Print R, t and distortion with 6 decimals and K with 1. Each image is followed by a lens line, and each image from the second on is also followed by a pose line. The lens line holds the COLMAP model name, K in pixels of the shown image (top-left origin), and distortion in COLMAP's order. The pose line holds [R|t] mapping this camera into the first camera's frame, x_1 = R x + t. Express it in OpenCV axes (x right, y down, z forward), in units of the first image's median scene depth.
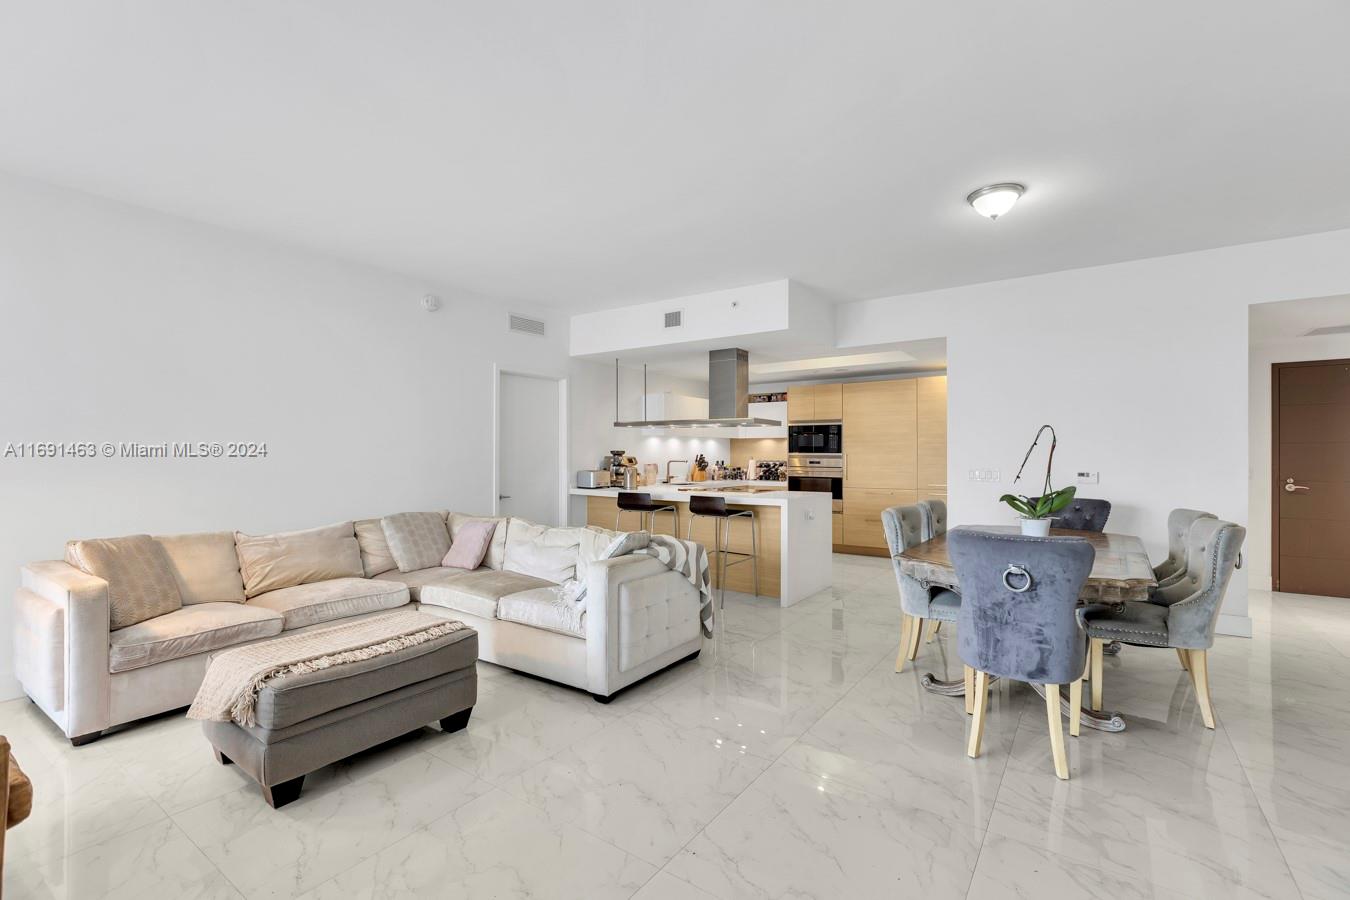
lens RADIAL K [[601.3, 0, 678.7], [0, 601.3, 453.9], [0, 0, 1]] dist [-0.002400, 0.000471]
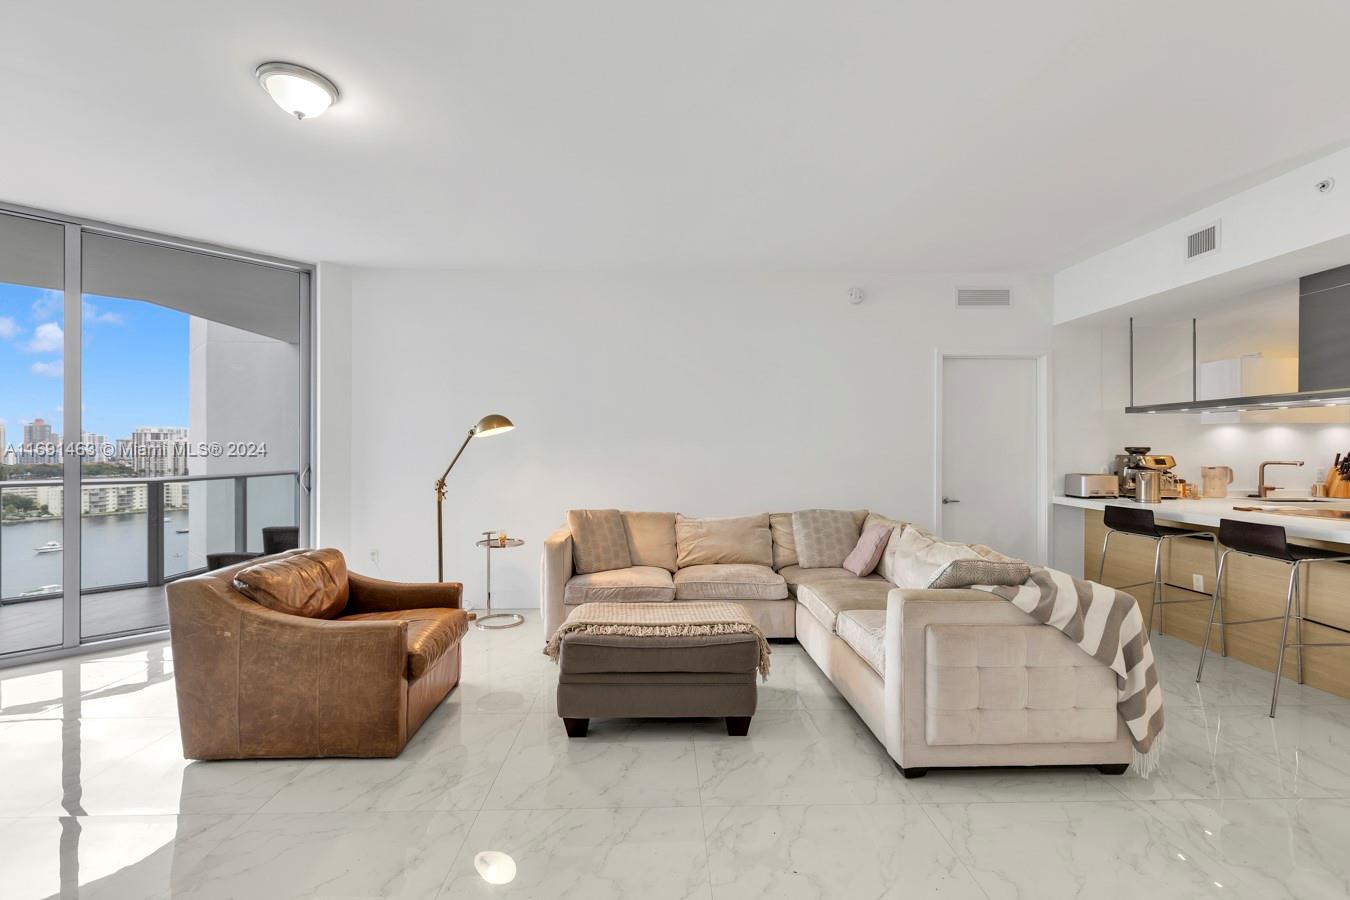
lens RADIAL K [[601.3, 0, 677.4], [0, 601.3, 451.2], [0, 0, 1]] dist [-0.002400, 0.000471]
pose [[0.593655, 0.000510, -0.804720, 0.243199], [-0.001293, 0.999999, -0.000320, 0.000836], [0.804719, 0.001230, 0.593655, 0.235561]]
